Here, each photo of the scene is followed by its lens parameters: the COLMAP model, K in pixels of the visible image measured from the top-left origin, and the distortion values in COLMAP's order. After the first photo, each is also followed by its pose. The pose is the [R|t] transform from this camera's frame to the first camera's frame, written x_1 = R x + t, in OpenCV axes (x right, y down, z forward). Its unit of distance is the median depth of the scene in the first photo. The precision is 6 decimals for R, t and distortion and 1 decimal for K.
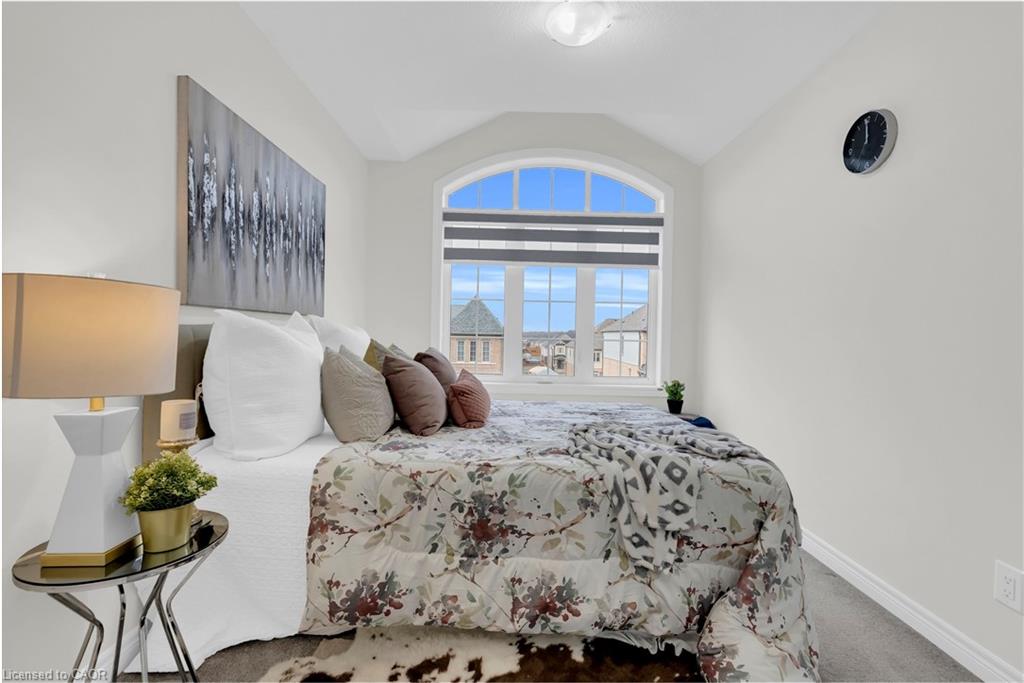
lens RADIAL K [[463.1, 0, 510.1], [0, 463.1, 345.5], [0, 0, 1]] dist [-0.009551, 0.002971]
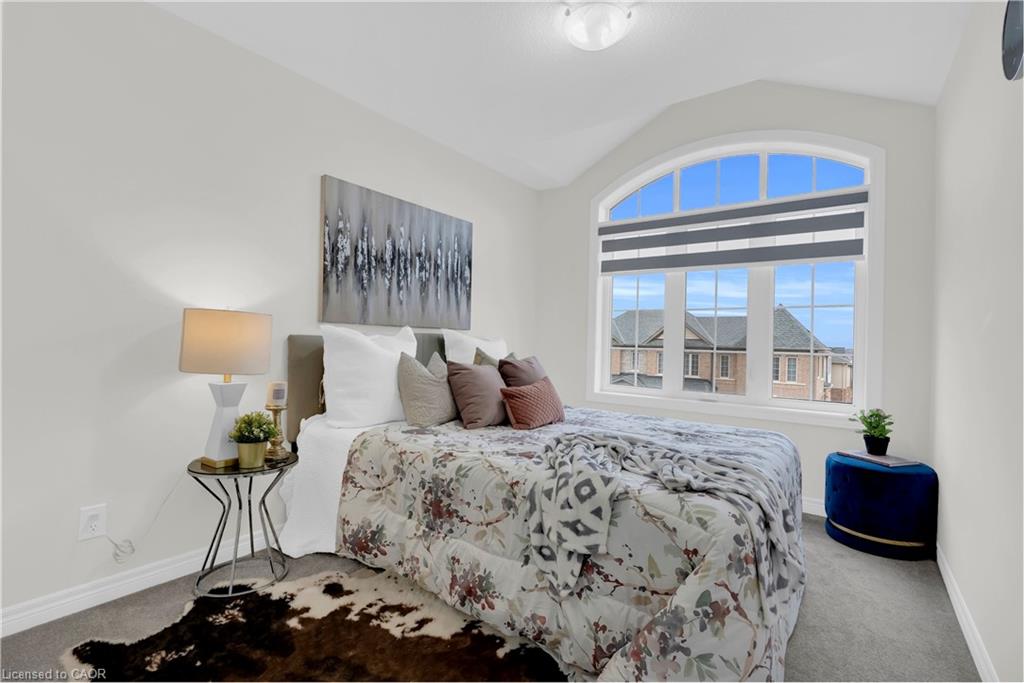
lens RADIAL K [[463.1, 0, 510.5], [0, 463.1, 345.2], [0, 0, 1]] dist [-0.009551, 0.002971]
pose [[0.800717, 0.003090, -0.599035, 0.766375], [-0.022156, 0.999455, -0.024460, 0.011231], [0.598633, 0.032857, 0.800349, 0.158230]]
